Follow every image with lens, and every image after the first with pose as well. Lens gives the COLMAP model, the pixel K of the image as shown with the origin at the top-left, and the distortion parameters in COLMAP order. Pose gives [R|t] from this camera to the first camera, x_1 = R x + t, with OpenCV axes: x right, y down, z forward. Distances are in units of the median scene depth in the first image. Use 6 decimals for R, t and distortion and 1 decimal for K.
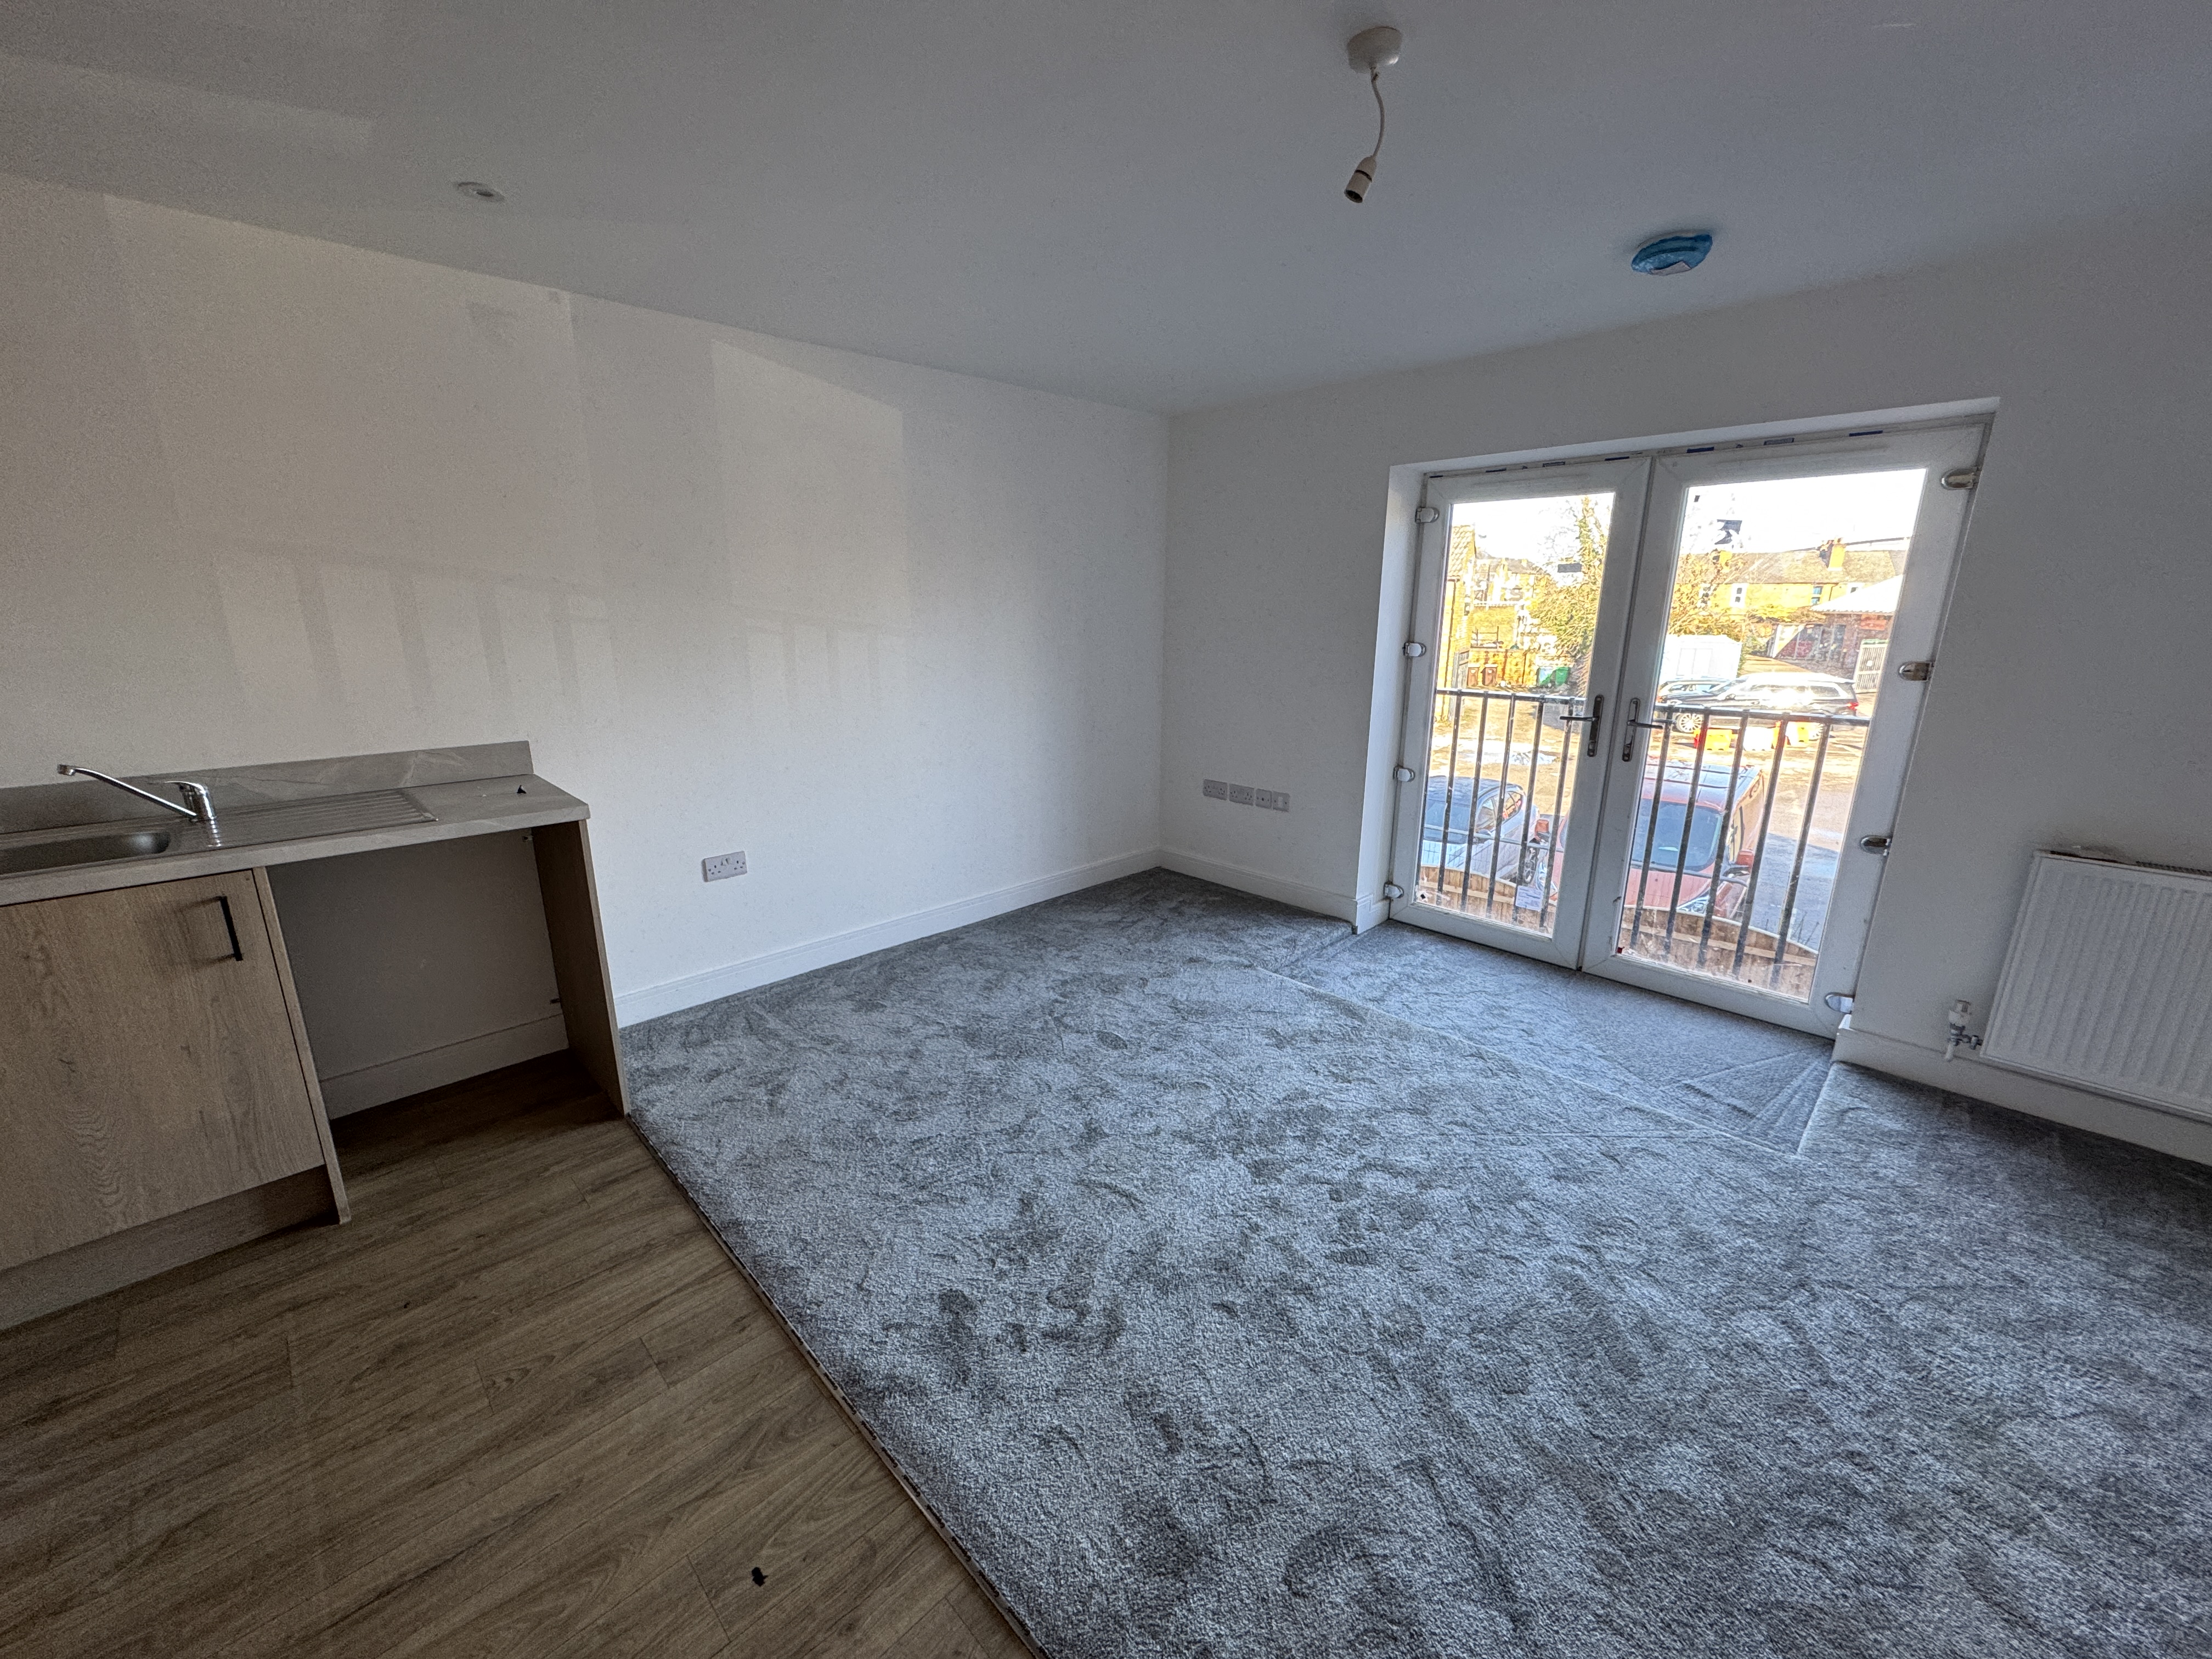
lens RADIAL K [[875.1, 0, 1104.7], [0, 875.1, 830.9], [0, 0, 1]] dist [-0.001122, 0.000165]
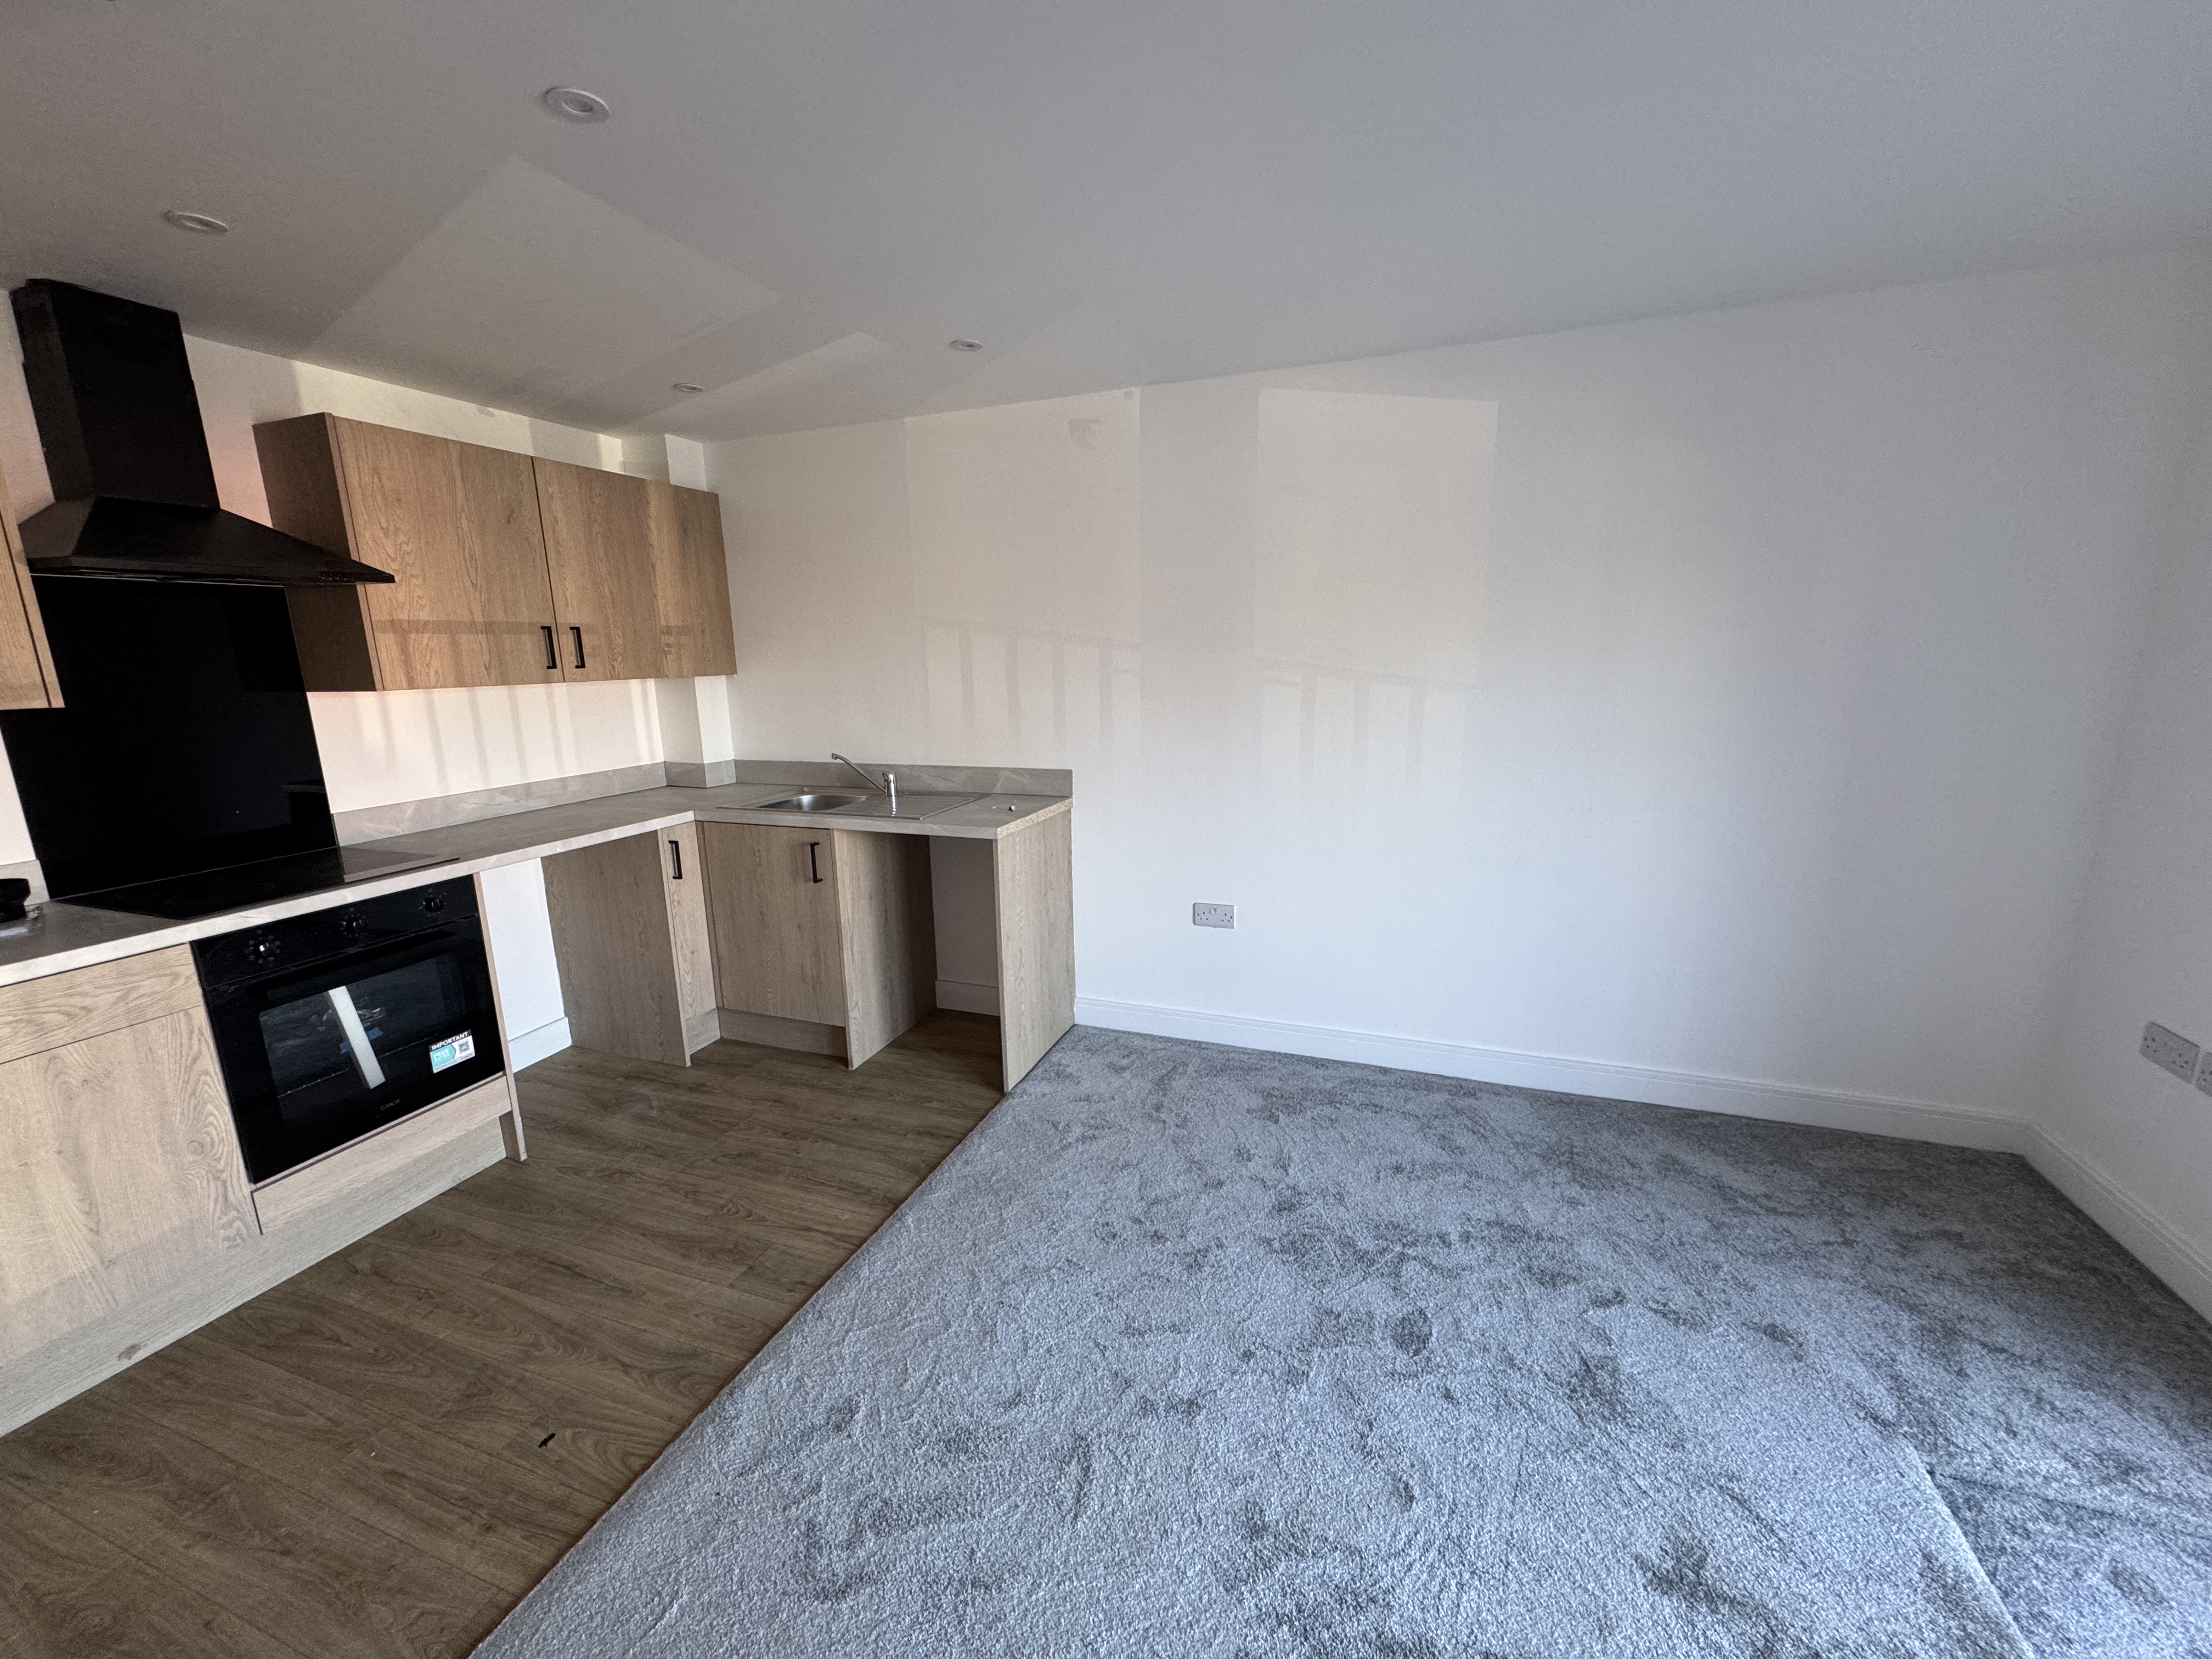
lens RADIAL K [[875.1, 0, 1104.4], [0, 875.1, 830.0], [0, 0, 1]] dist [-0.001122, 0.000165]
pose [[0.428108, 0.175462, -0.886531, 0.376465], [-0.207773, 0.973803, 0.092401, -0.118999], [0.879519, 0.144639, 0.453349, 0.416959]]
